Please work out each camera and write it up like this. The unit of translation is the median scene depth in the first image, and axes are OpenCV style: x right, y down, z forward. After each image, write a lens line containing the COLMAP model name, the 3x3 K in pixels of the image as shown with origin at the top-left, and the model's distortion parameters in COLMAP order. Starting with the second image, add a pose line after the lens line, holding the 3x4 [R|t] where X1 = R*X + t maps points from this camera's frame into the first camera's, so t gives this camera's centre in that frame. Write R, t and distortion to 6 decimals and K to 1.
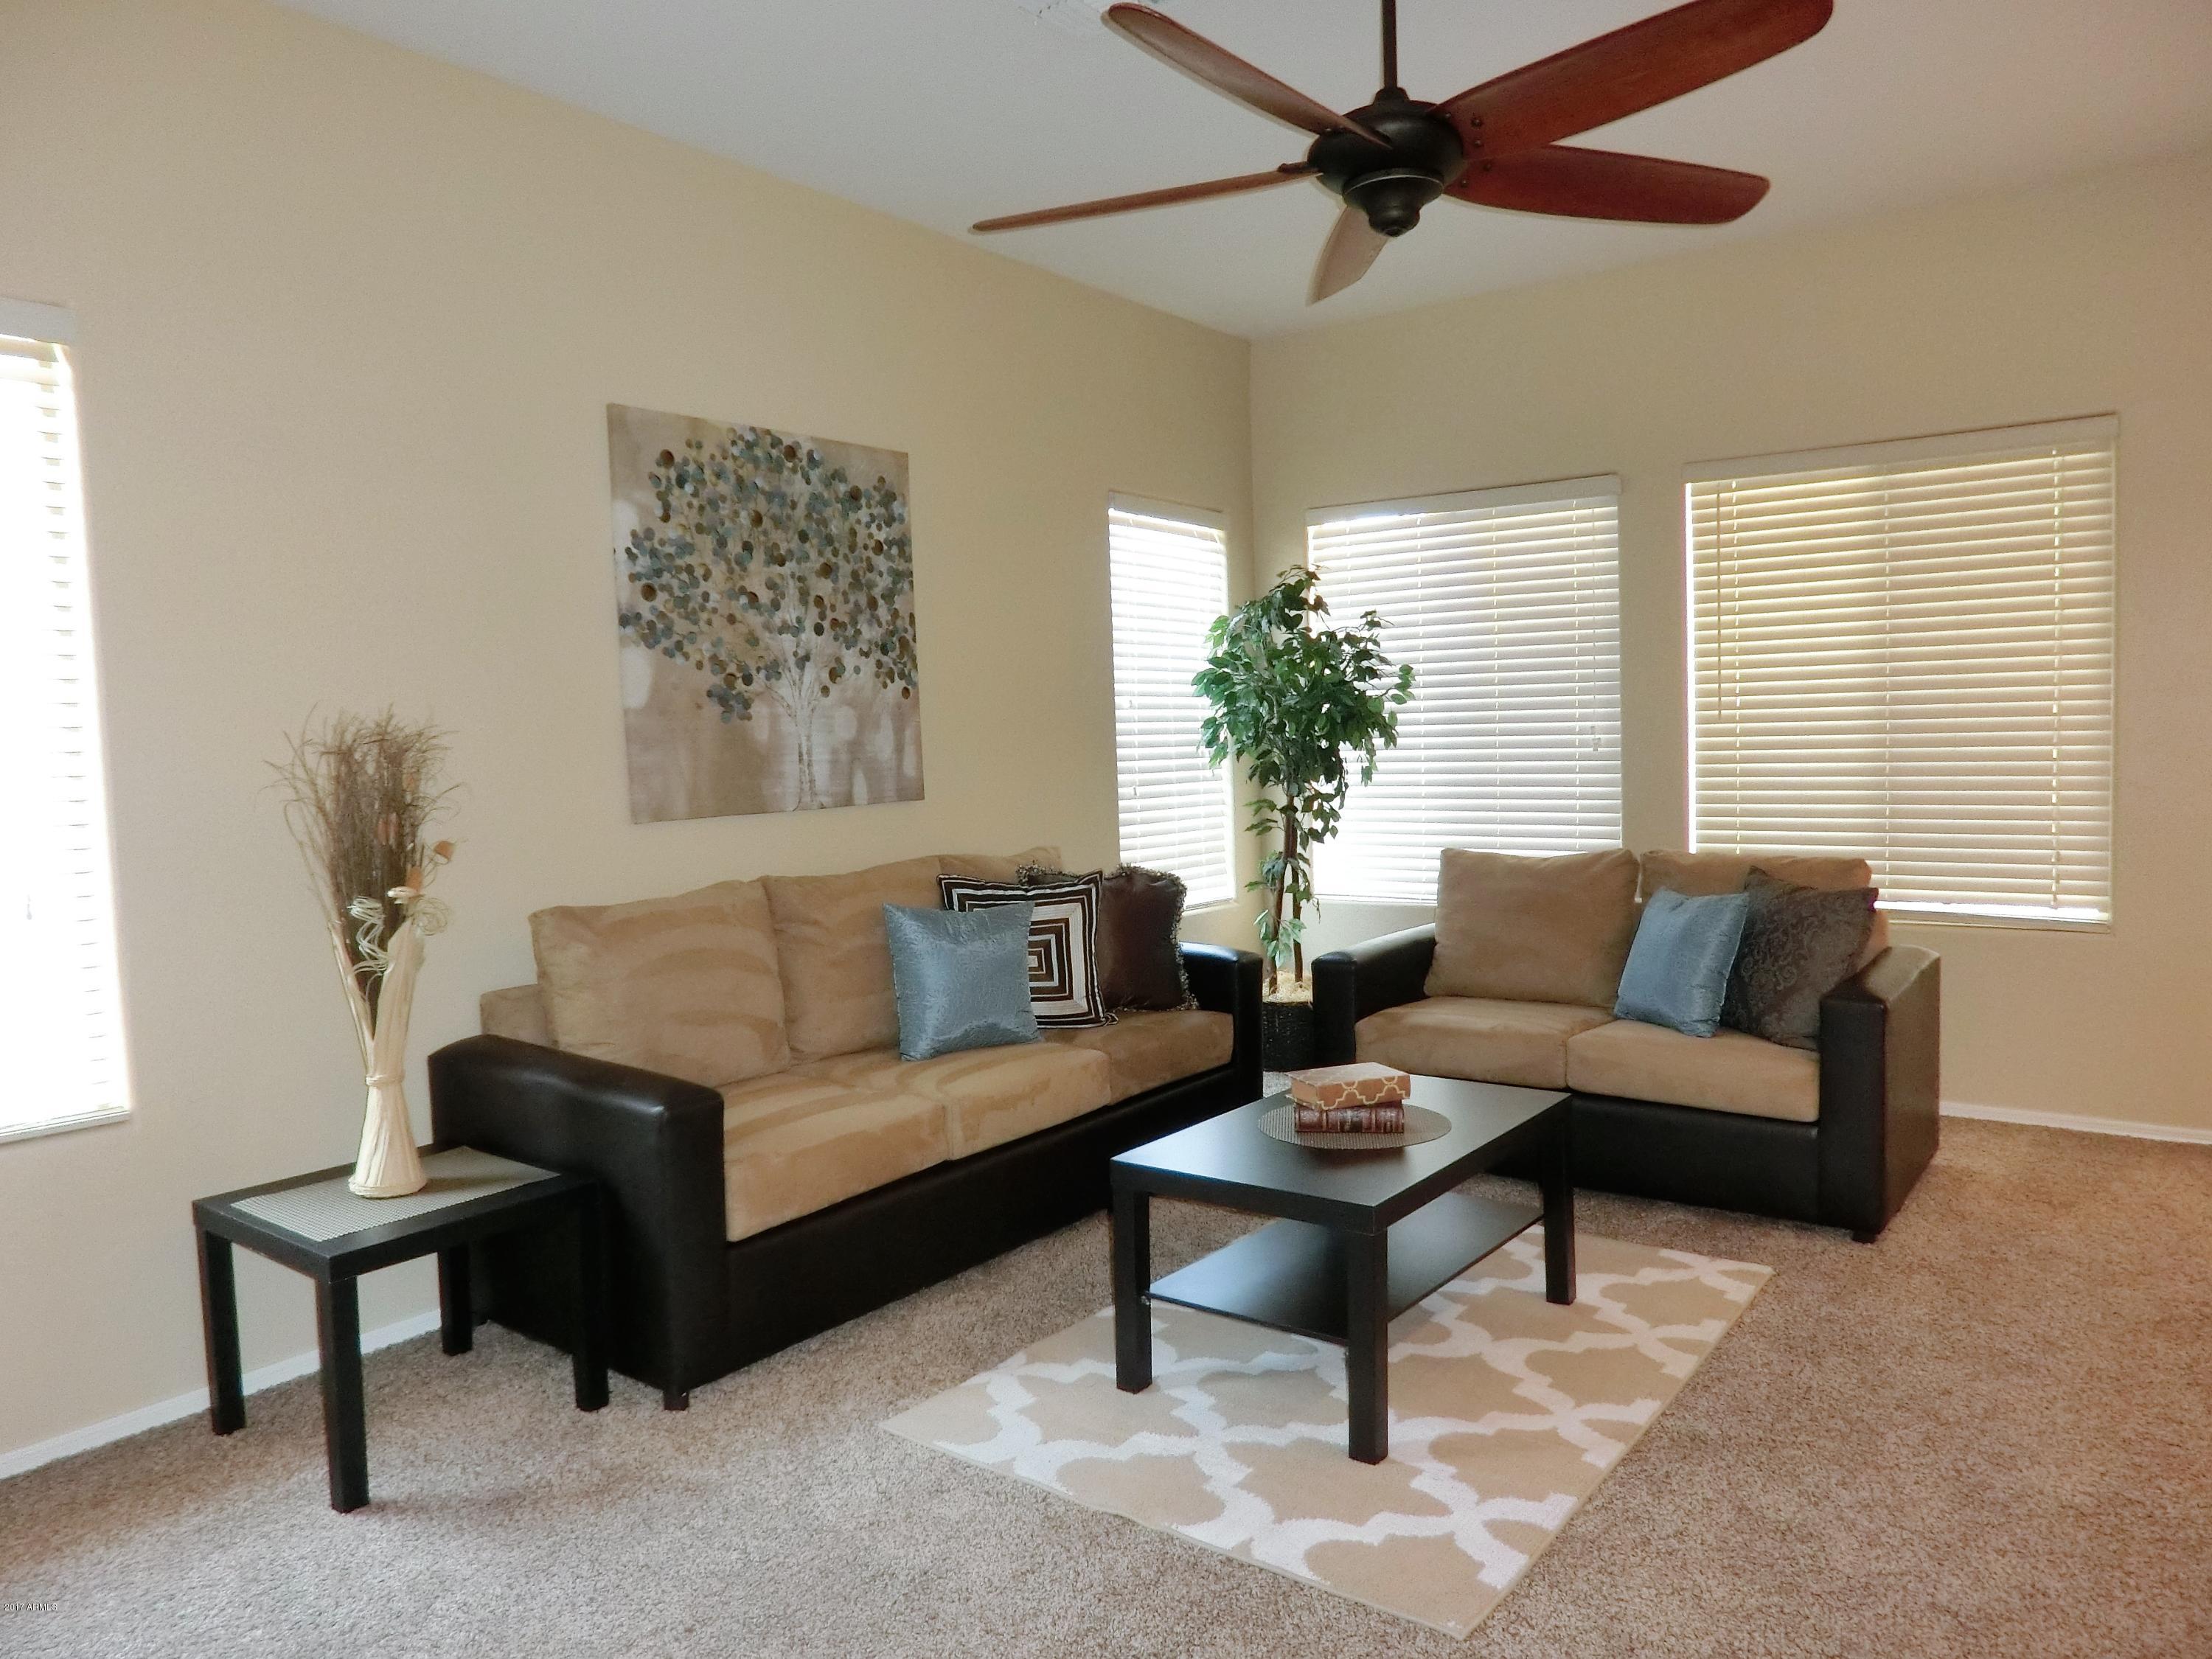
lens RADIAL K [[1529.3, 0, 1101.8], [0, 1529.3, 827.7], [0, 0, 1]] dist [-0.044301, 0.005820]
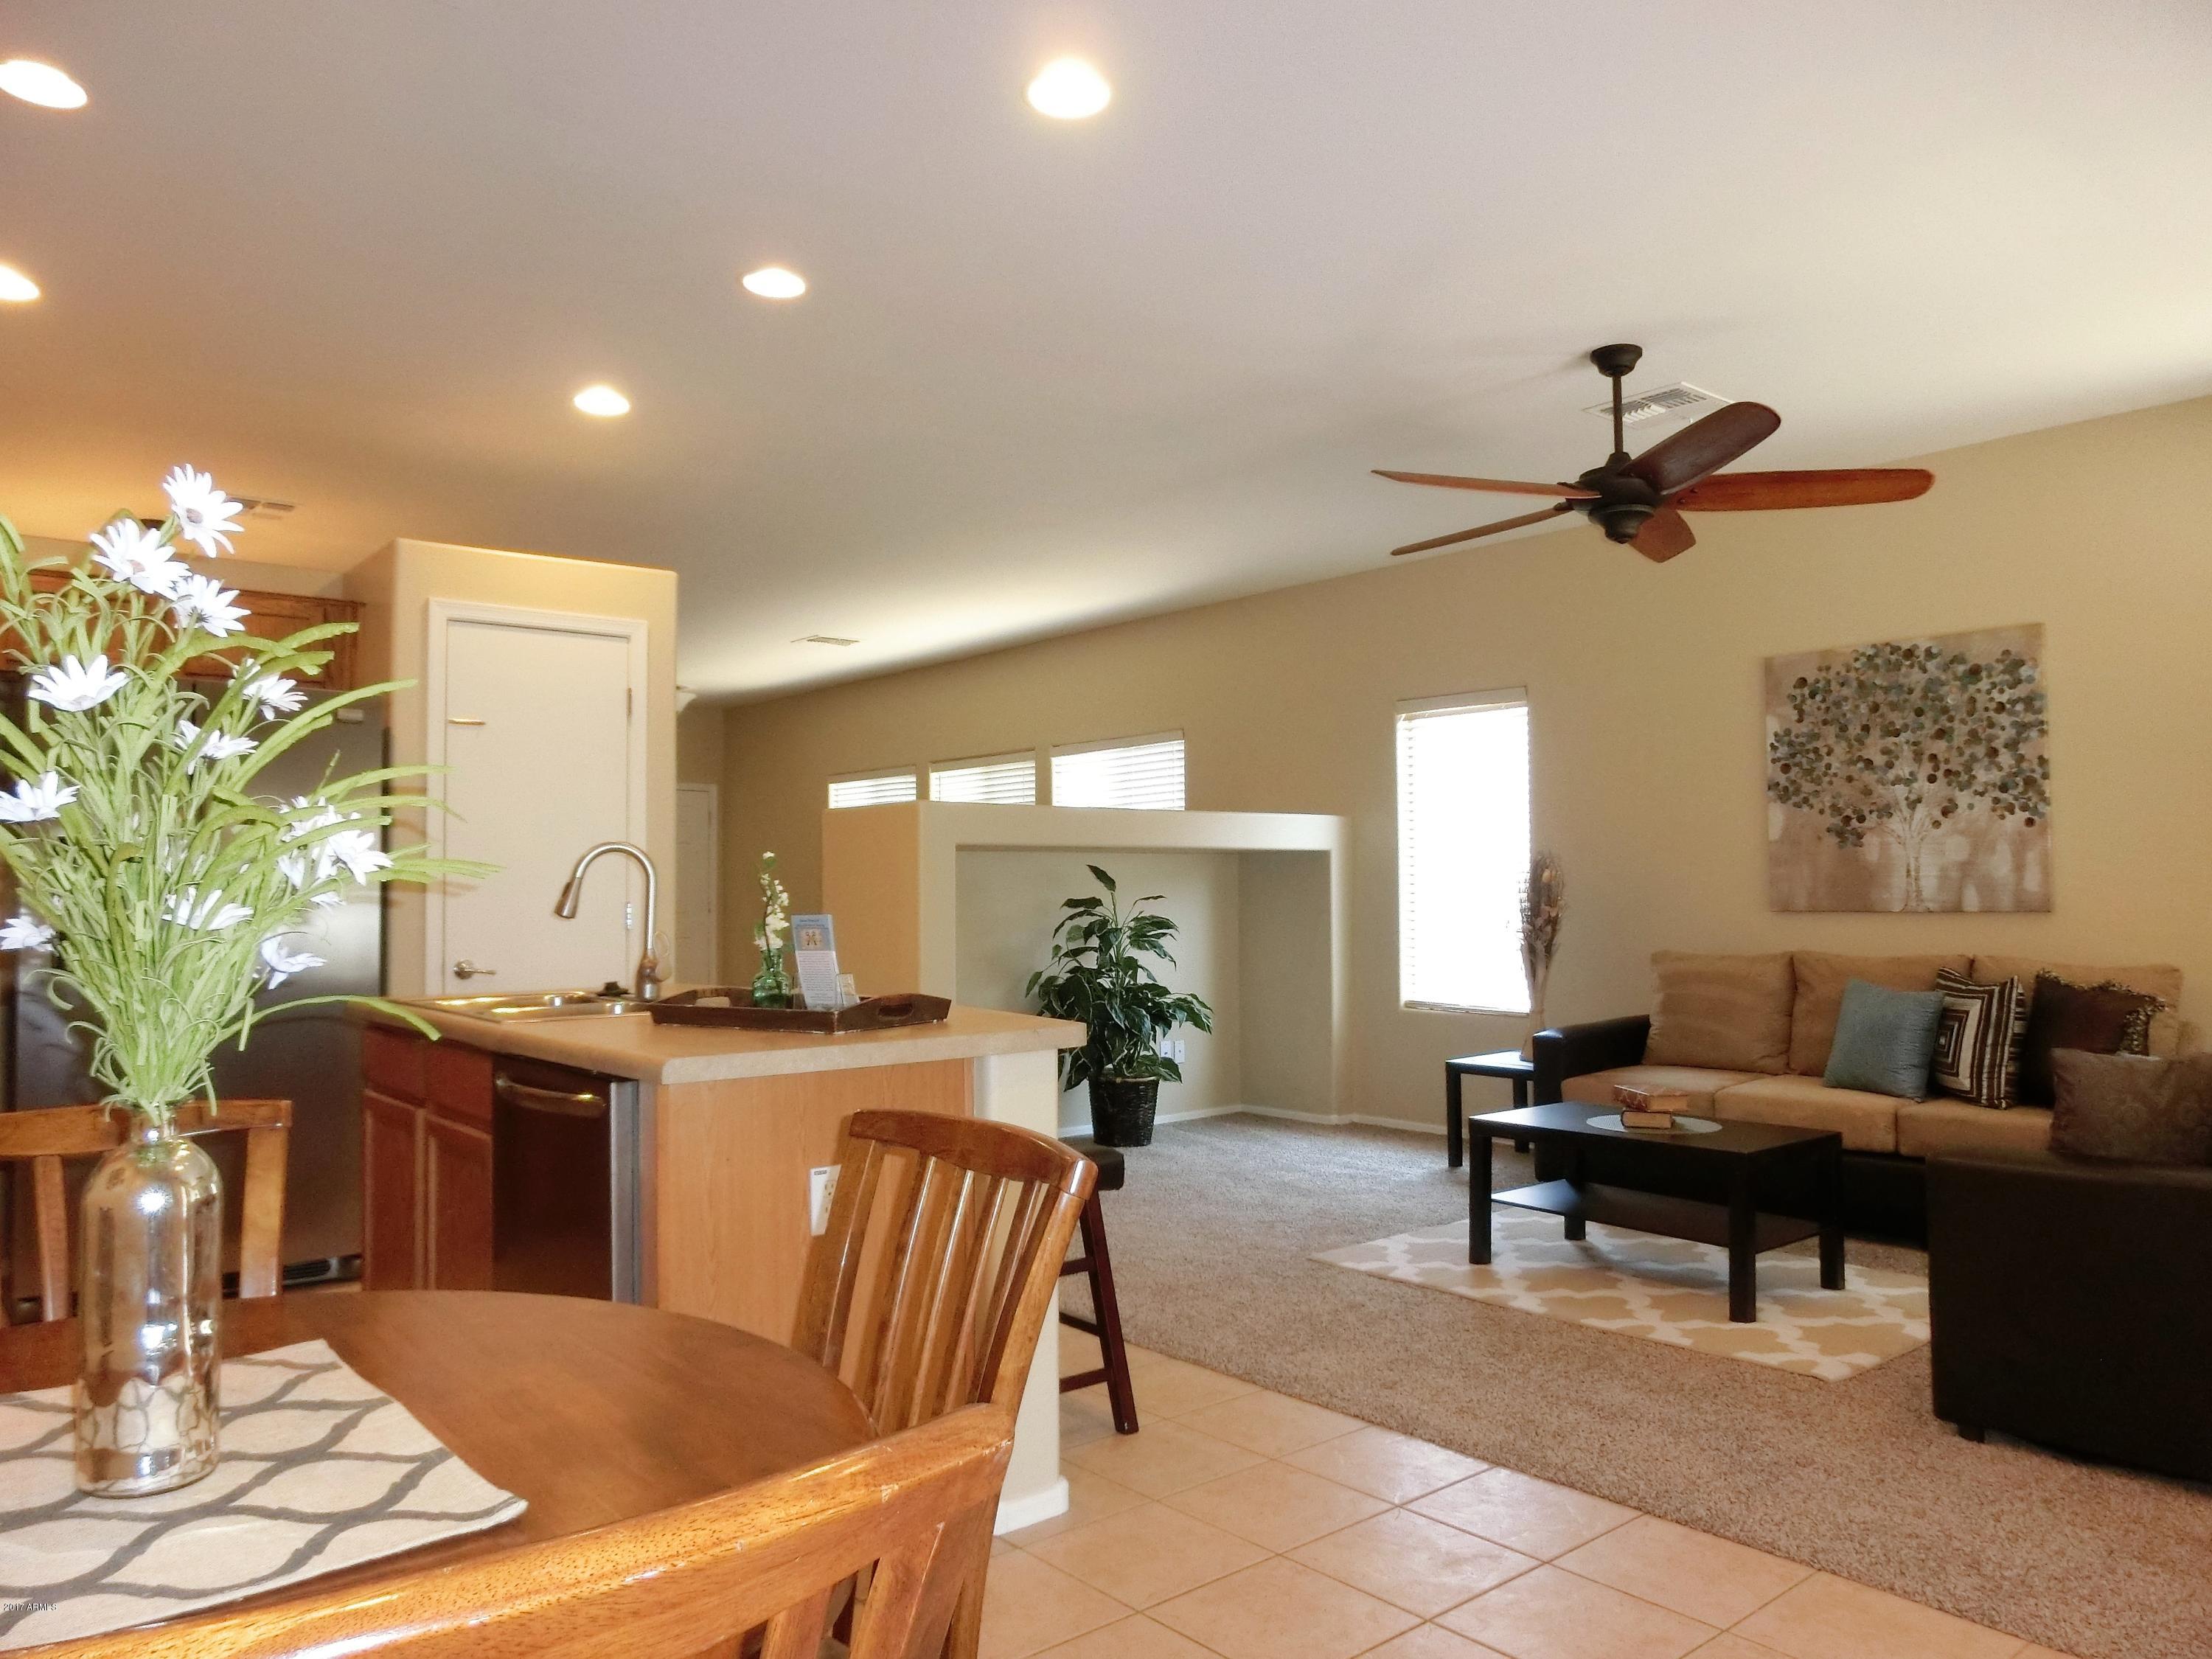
lens RADIAL K [[1529.3, 0, 1104.4], [0, 1529.3, 833.0], [0, 0, 1]] dist [-0.044301, 0.005820]
pose [[-0.221660, -0.010539, -0.975067, 1.295606], [-0.053986, 0.998541, 0.001480, -0.045681], [0.973628, 0.052968, -0.221906, 0.599132]]
